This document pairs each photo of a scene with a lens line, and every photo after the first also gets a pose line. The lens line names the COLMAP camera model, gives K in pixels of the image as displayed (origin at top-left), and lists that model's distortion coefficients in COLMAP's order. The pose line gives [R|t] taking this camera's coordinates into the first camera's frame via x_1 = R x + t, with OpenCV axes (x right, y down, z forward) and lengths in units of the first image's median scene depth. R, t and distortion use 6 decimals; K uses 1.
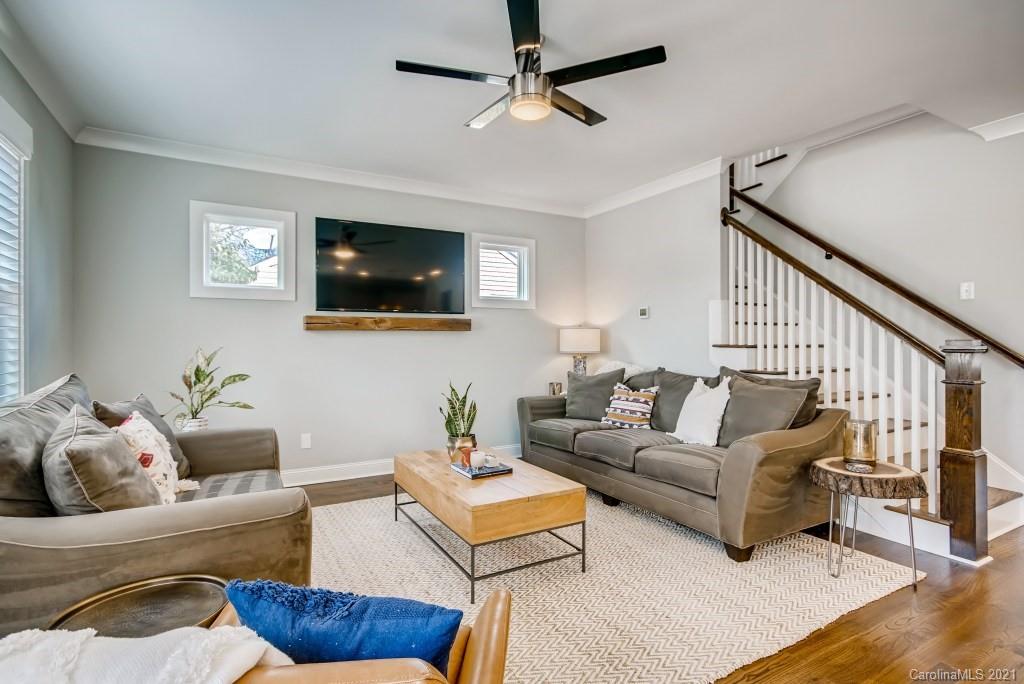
lens RADIAL K [[510.5, 0, 514.6], [0, 510.5, 337.9], [0, 0, 1]] dist [0.010945, -0.001959]
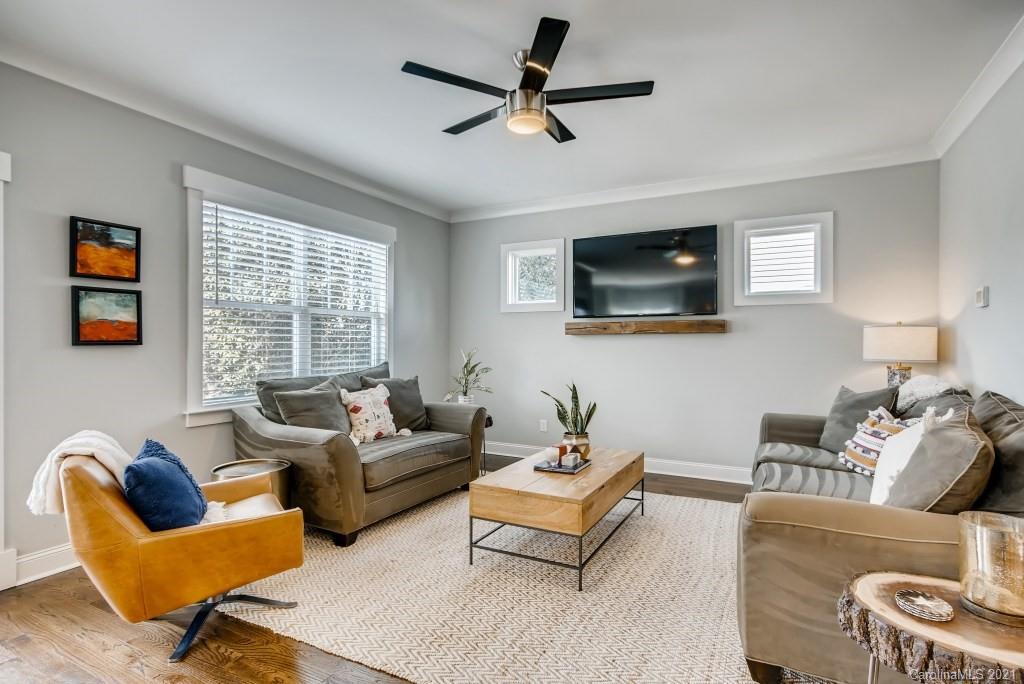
lens RADIAL K [[510.5, 0, 521.1], [0, 510.5, 341.1], [0, 0, 1]] dist [0.010945, -0.001959]
pose [[0.558394, -0.000436, -0.829576, 0.461840], [0.003774, 0.999991, 0.002015, -0.002318], [0.829567, -0.004256, 0.558391, 0.206990]]
